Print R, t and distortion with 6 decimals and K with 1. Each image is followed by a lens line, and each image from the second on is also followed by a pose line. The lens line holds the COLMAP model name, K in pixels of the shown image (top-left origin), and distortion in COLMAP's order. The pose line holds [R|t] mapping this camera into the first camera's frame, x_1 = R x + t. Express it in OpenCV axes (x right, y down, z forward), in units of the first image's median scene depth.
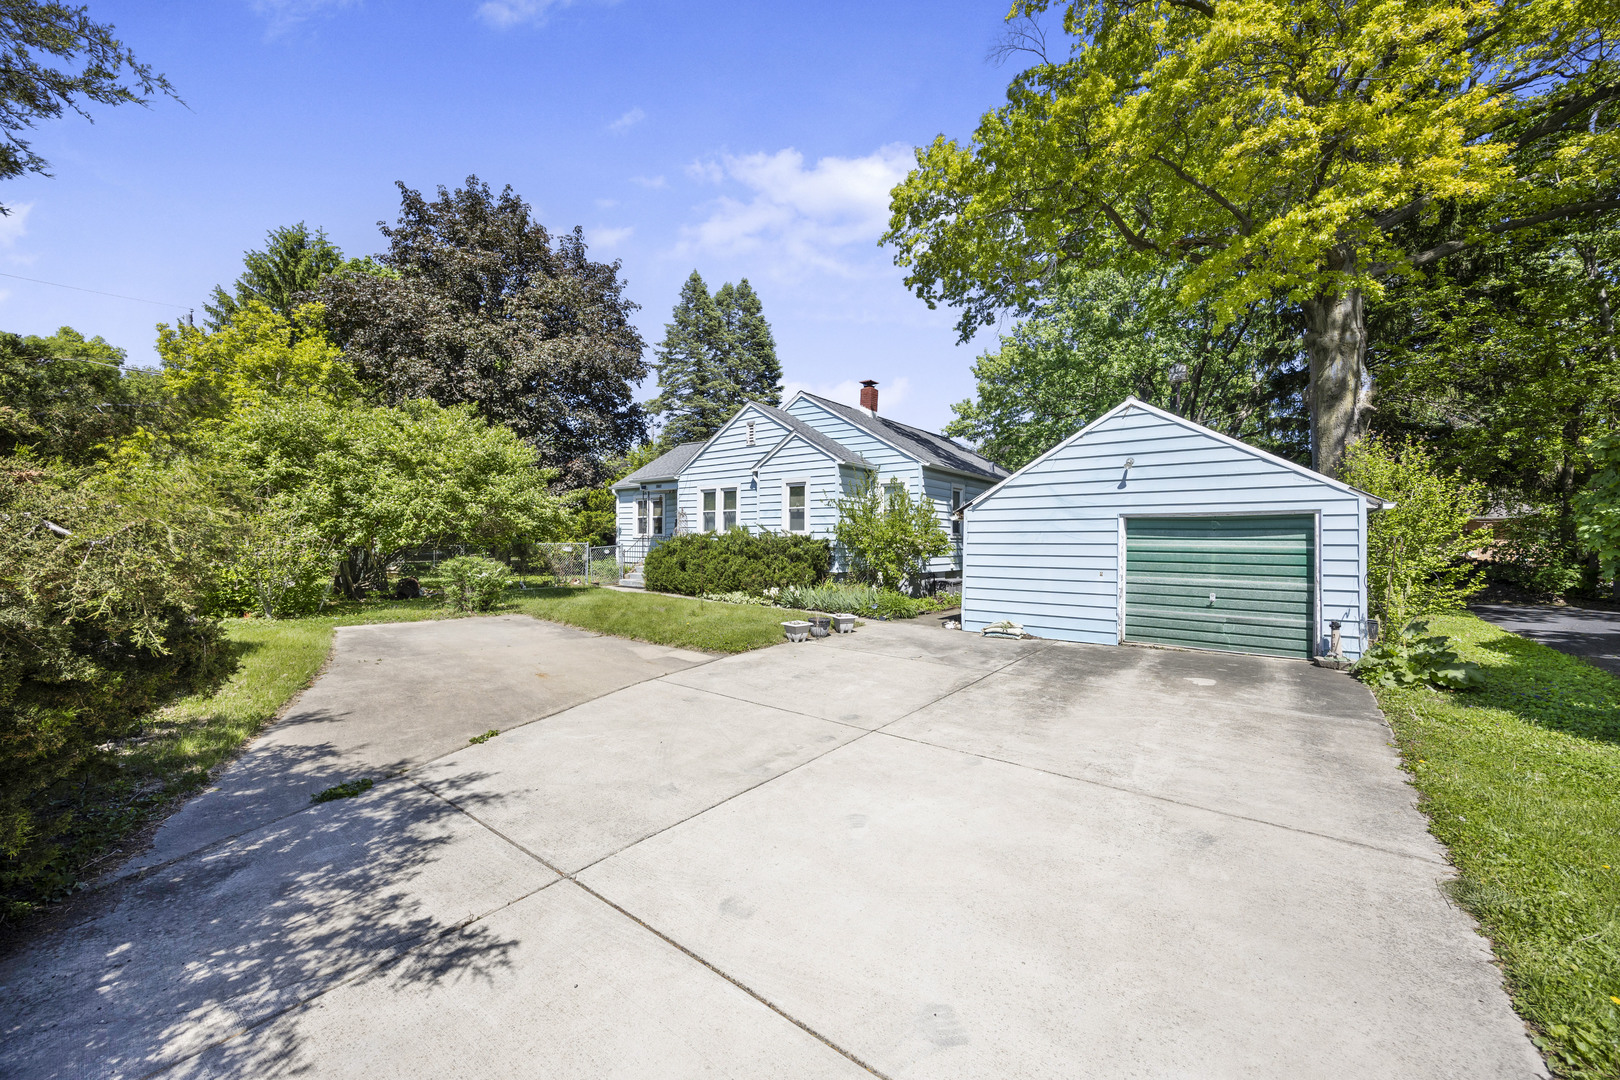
lens RADIAL K [[626.3, 0, 808.4], [0, 626.3, 540.8], [0, 0, 1]] dist [0.011235, -0.001132]
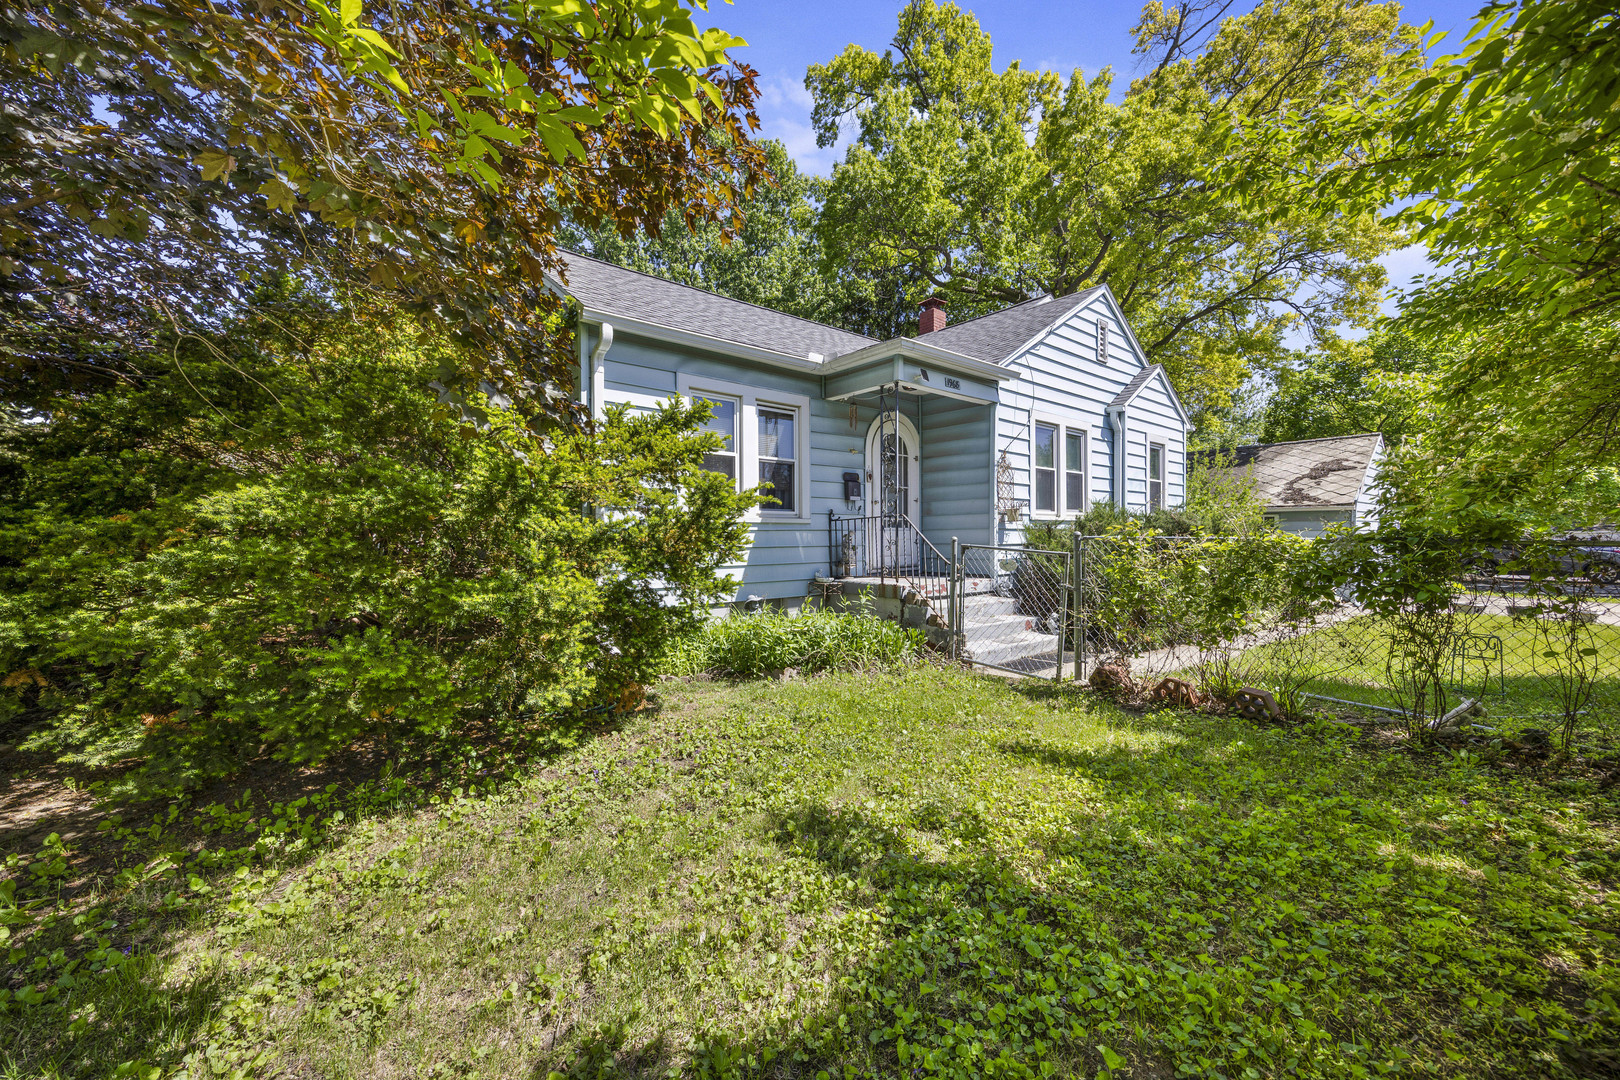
lens RADIAL K [[626.3, 0, 810.2], [0, 626.3, 533.3], [0, 0, 1]] dist [0.011235, -0.001132]
pose [[0.189183, -0.008873, 0.981902, -0.809222], [0.000171, 0.999959, 0.009003, -0.002078], [-0.981942, -0.001535, 0.189177, 1.322786]]
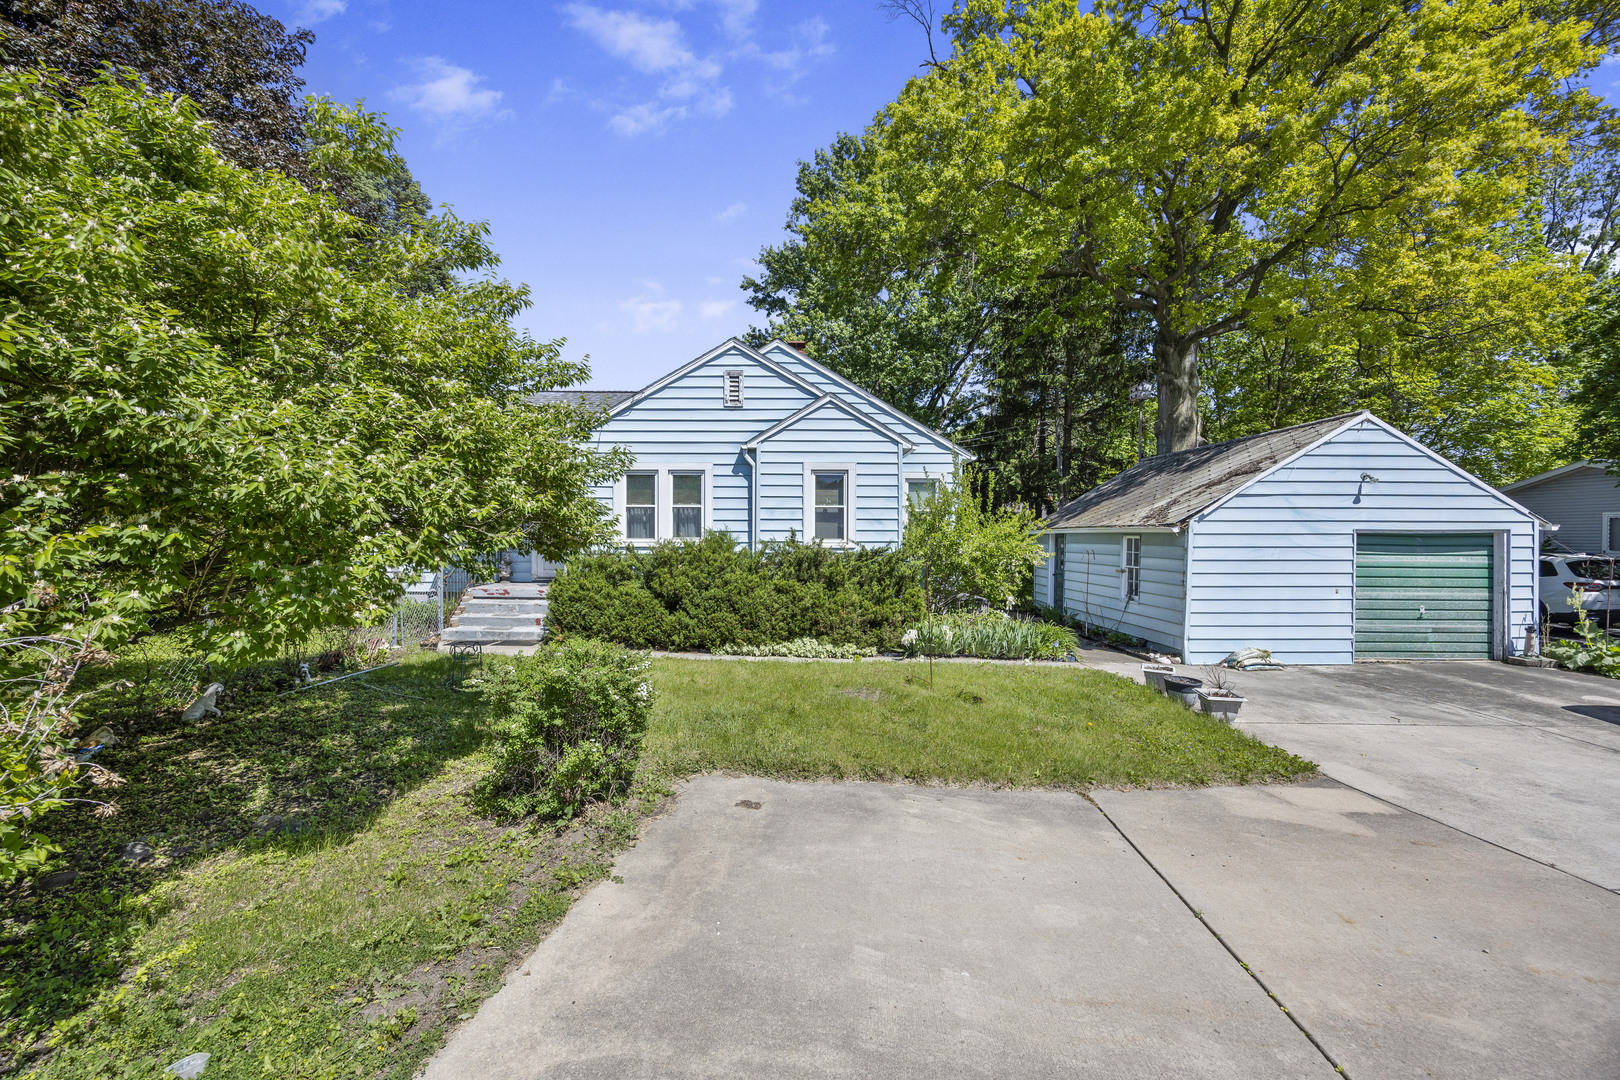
lens RADIAL K [[626.3, 0, 810.7], [0, 626.3, 538.6], [0, 0, 1]] dist [0.011235, -0.001132]
pose [[0.770289, -0.005645, 0.637671, -0.511894], [0.001061, 0.999971, 0.007570, -0.024055], [-0.637695, -0.005154, 0.770272, 0.513244]]
